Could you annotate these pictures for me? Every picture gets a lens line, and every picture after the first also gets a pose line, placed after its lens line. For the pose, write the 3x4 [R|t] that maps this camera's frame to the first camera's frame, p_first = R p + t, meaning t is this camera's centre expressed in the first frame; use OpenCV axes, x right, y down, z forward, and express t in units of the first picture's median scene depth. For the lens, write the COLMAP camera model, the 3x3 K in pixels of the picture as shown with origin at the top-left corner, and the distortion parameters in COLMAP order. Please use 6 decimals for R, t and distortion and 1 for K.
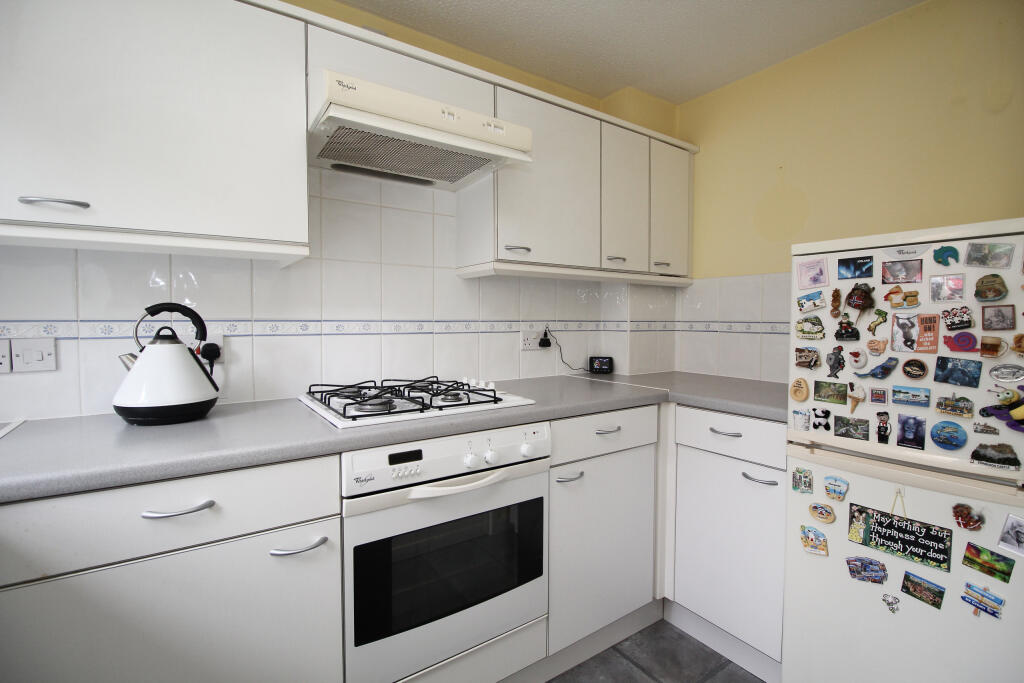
lens RADIAL K [[471.3, 0, 512.0], [0, 471.3, 341.5], [0, 0, 1]] dist [-0.000376, -0.000065]
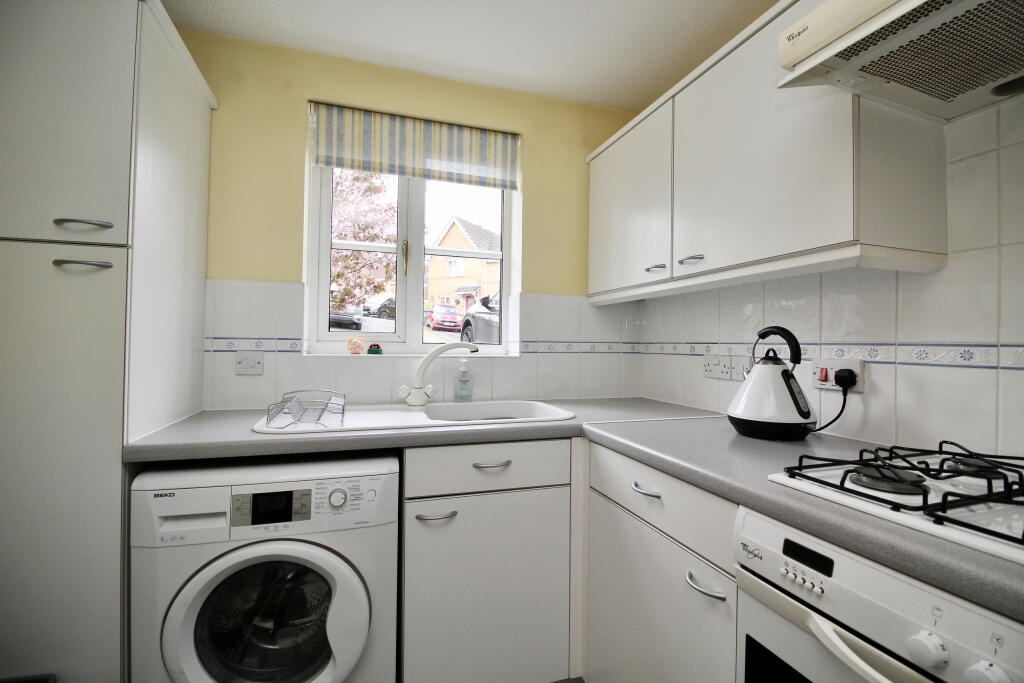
lens RADIAL K [[476.3, 0, 512.0], [0, 476.3, 341.5], [0, 0, 1]] dist [-0.001461, -0.000442]
pose [[-0.272023, -0.005130, -0.962277, 0.464050], [-0.054156, 0.998483, 0.009986, -0.026808], [0.960766, 0.054830, -0.271888, 0.720554]]
